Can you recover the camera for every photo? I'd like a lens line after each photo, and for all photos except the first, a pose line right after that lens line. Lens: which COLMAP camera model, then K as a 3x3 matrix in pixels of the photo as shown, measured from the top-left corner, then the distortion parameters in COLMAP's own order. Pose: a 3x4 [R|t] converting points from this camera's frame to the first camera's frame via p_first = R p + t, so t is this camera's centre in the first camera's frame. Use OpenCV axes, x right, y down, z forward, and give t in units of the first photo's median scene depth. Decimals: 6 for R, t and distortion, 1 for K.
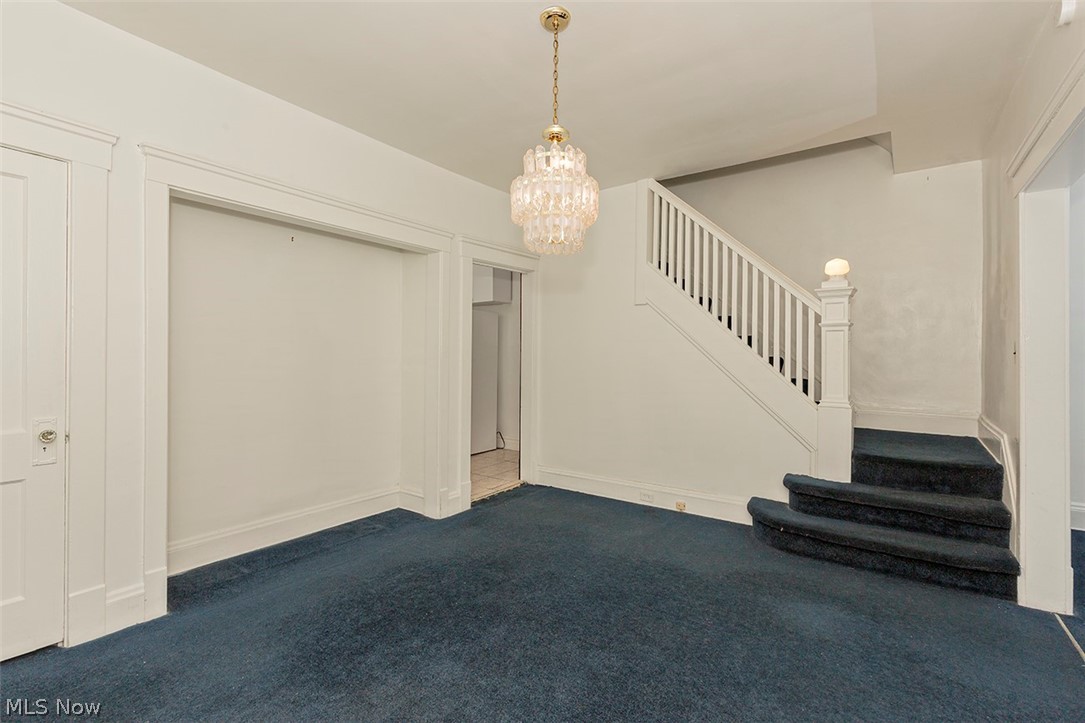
lens RADIAL K [[497.0, 0, 539.3], [0, 497.0, 350.9], [0, 0, 1]] dist [0.001855, 0.000097]
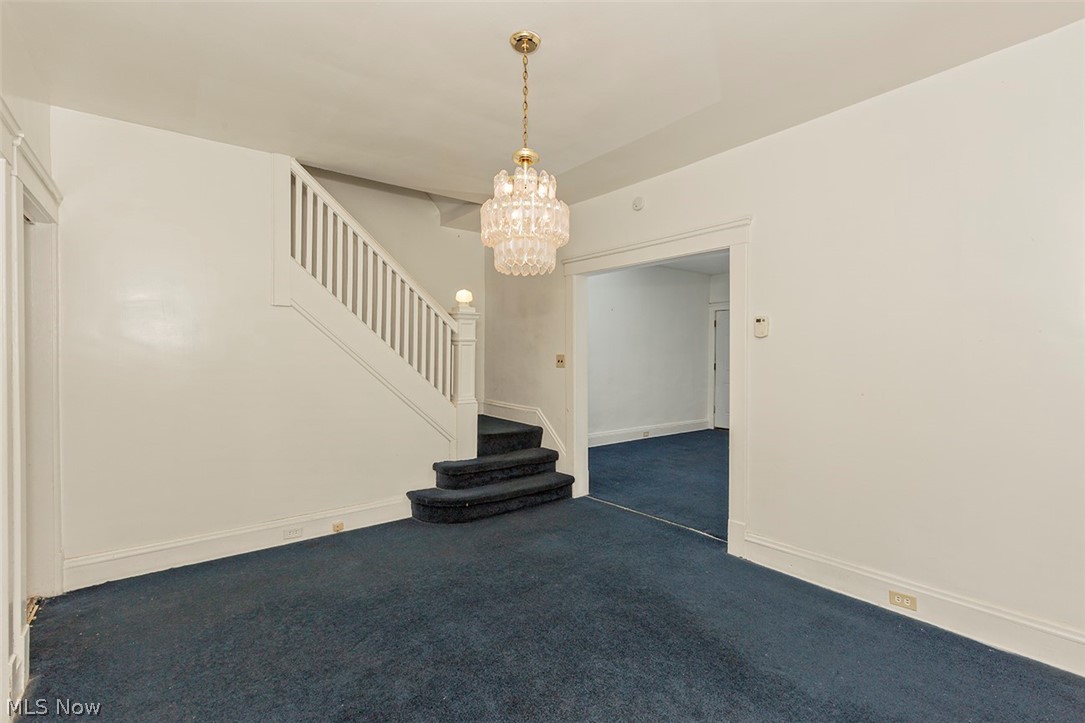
lens RADIAL K [[485.2, 0, 564.9], [0, 485.2, 353.1], [0, 0, 1]] dist [0.000907, 0.000250]
pose [[0.251813, 0.005002, 0.967763, -0.603137], [-0.009064, 0.999955, -0.002809, -0.018456], [-0.967733, -0.008064, 0.251847, 0.444632]]
